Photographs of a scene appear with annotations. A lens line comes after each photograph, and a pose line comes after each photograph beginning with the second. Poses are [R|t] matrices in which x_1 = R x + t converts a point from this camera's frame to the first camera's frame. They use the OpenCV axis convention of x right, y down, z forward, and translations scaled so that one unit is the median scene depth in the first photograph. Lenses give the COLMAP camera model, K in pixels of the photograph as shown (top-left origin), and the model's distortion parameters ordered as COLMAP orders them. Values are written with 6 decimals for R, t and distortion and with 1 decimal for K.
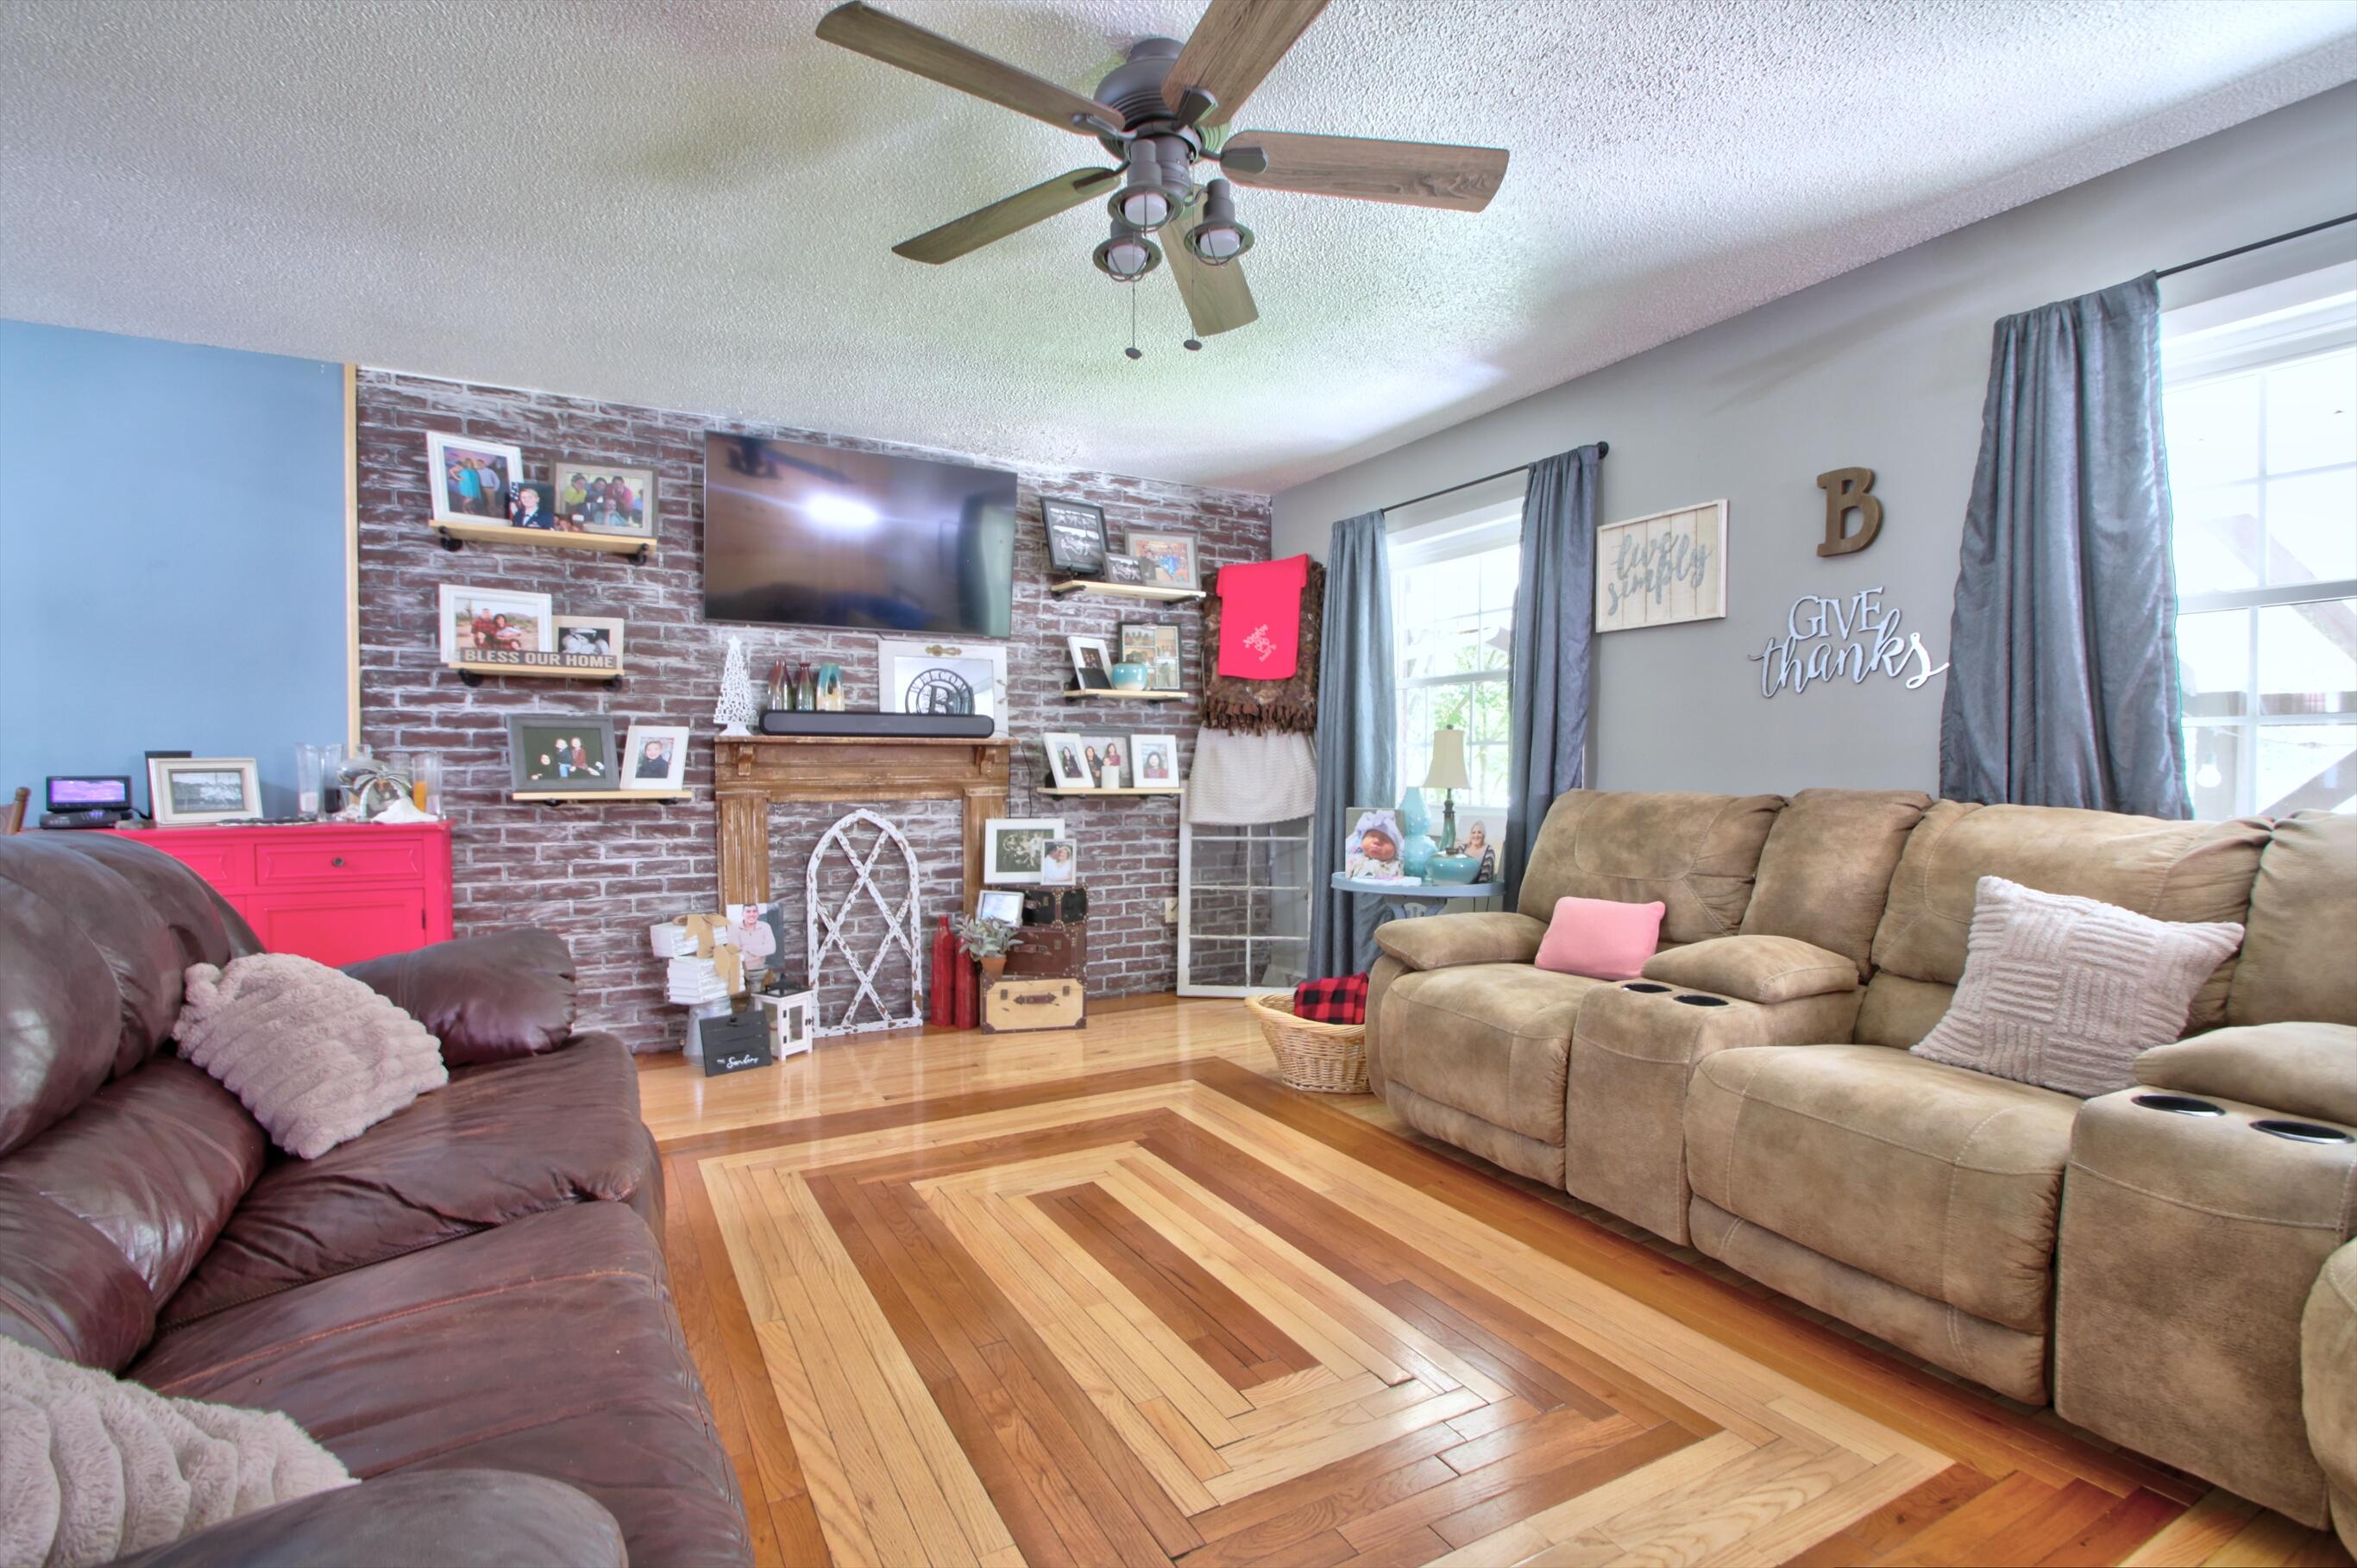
lens RADIAL K [[1088.2, 0, 1178.5], [0, 1088.2, 784.0], [0, 0, 1]] dist [-0.001040, 0.000011]
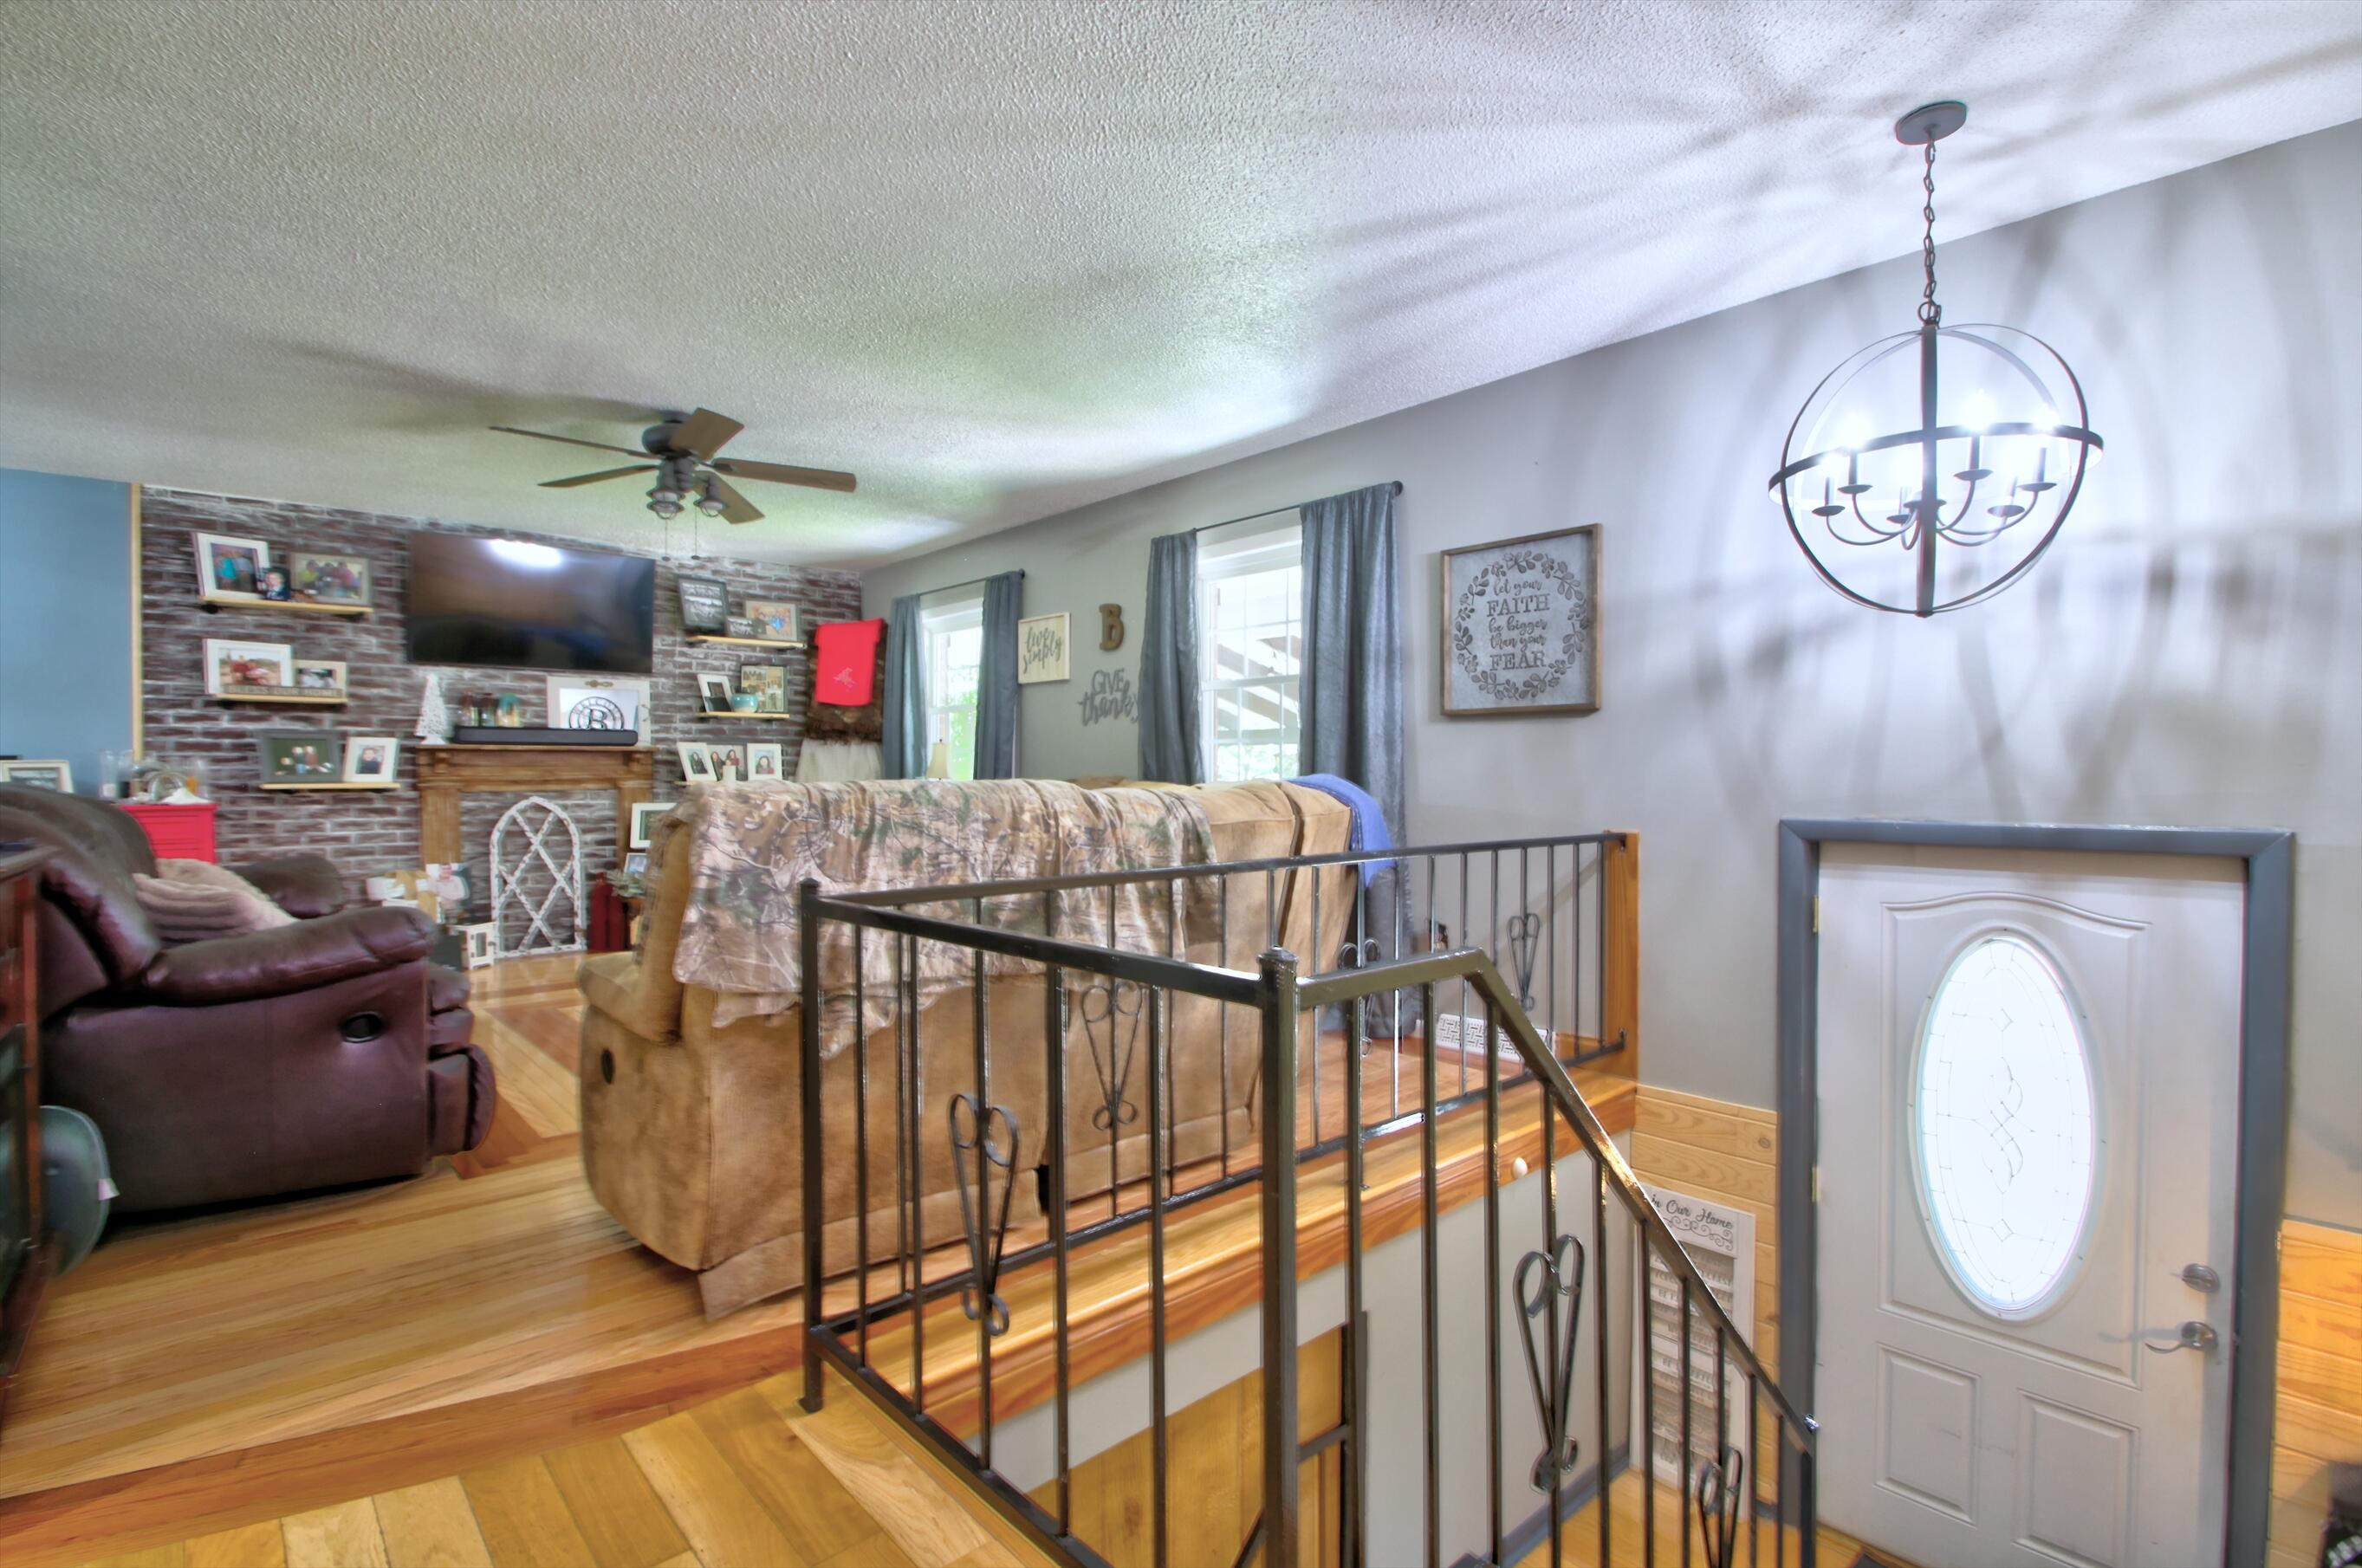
lens RADIAL K [[1093.7, 0, 1181.0], [0, 1093.7, 784.0], [0, 0, 1]] dist [0.030749, -0.034063]
pose [[0.974014, -0.007517, 0.226361, 0.213707], [0.009195, 0.999937, -0.006360, 0.025160], [-0.226299, 0.008276, 0.974023, -0.611751]]
